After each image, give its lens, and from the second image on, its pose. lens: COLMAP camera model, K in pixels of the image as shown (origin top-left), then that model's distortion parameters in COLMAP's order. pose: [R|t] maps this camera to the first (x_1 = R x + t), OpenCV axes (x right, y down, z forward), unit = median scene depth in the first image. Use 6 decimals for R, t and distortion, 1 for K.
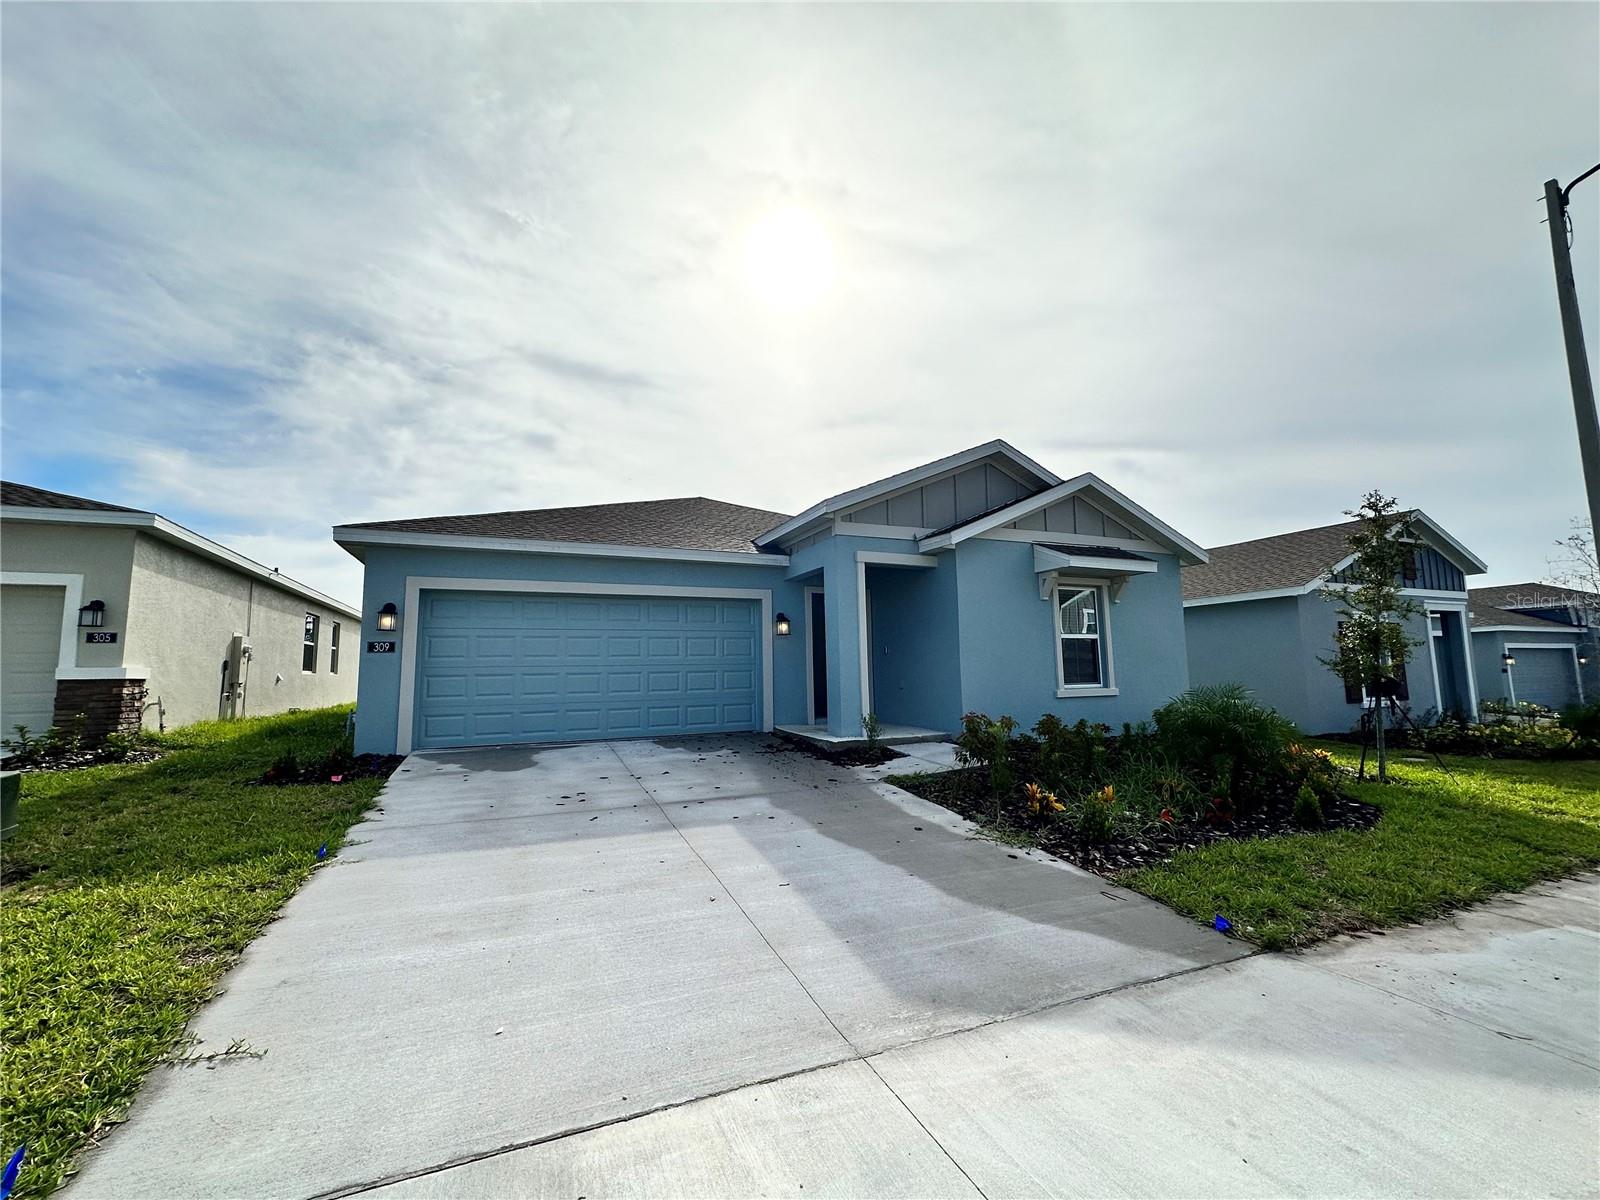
lens RADIAL K [[633.9, 0, 800.0], [0, 633.9, 600.0], [0, 0, 1]] dist [-0.002496, 0.000642]
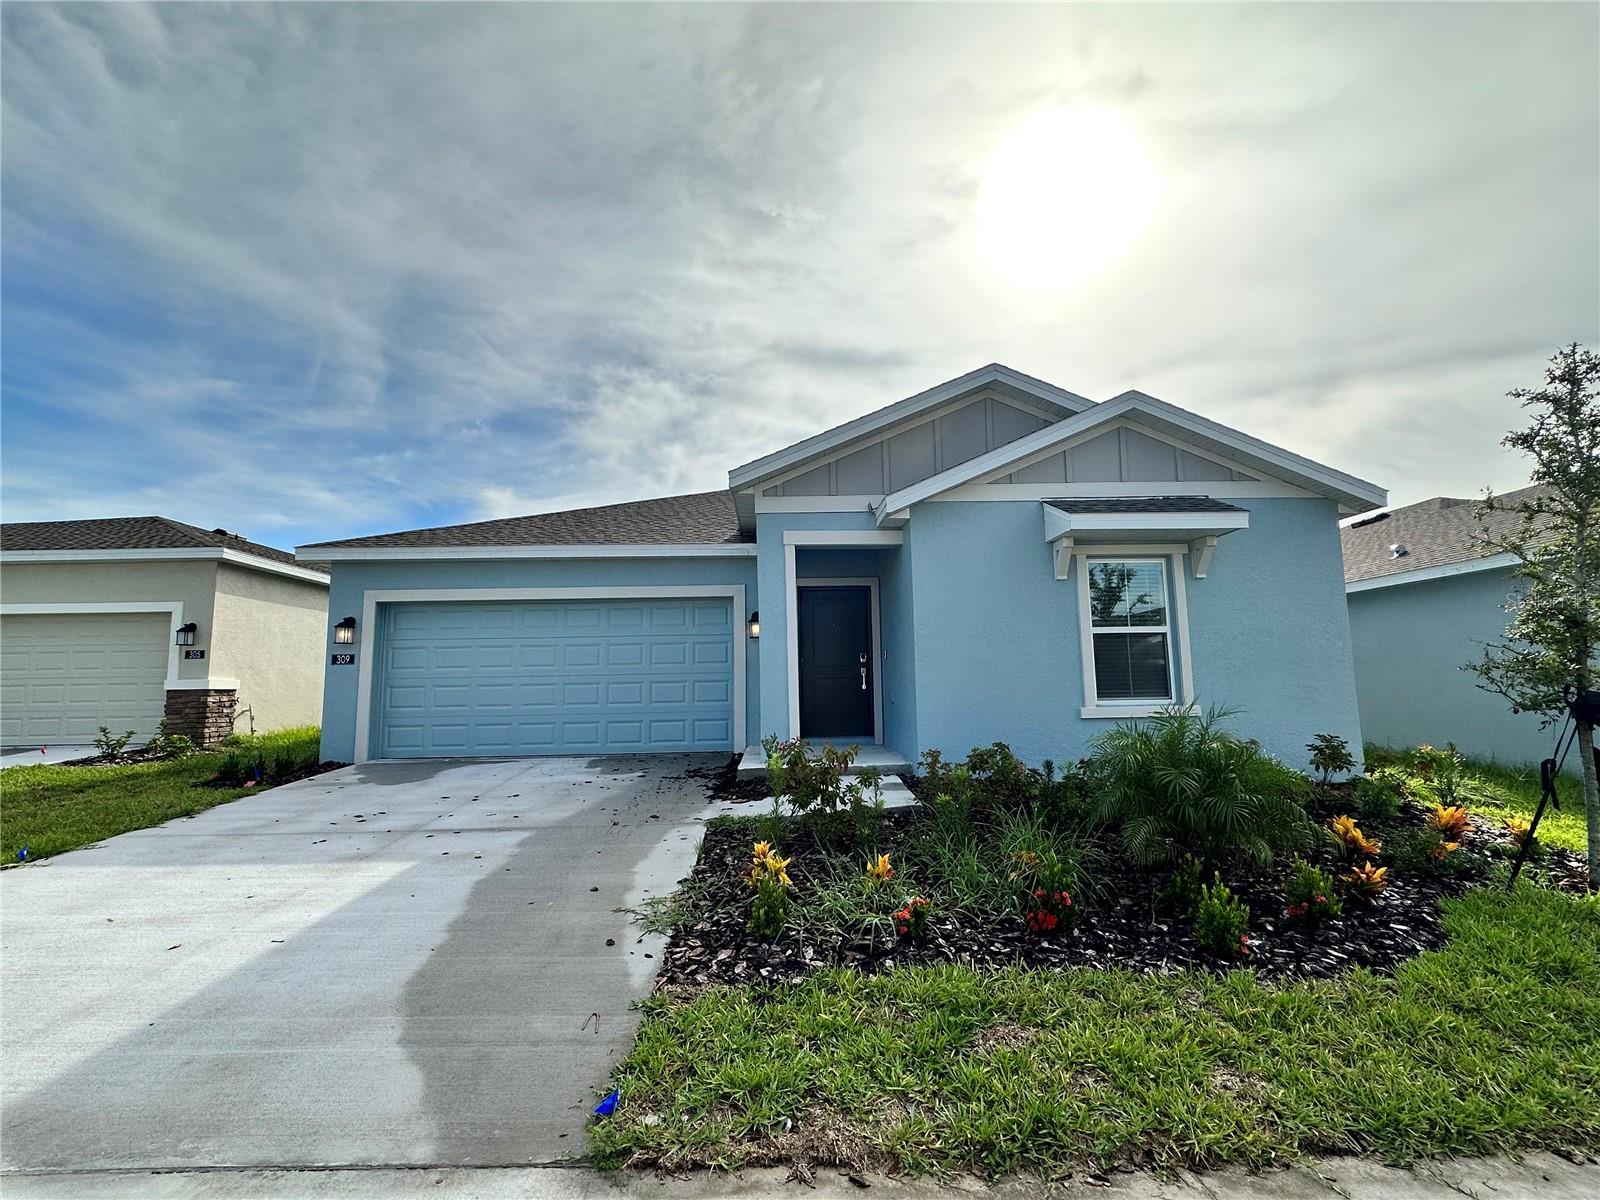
lens RADIAL K [[710.1, 0, 800.0], [0, 710.1, 600.0], [0, 0, 1]] dist [-0.000224, -0.000033]
pose [[0.931011, -0.043484, -0.362392, 0.437008], [0.044170, 0.999004, -0.006398, 0.016157], [0.362309, -0.010050, 0.932004, 0.170816]]
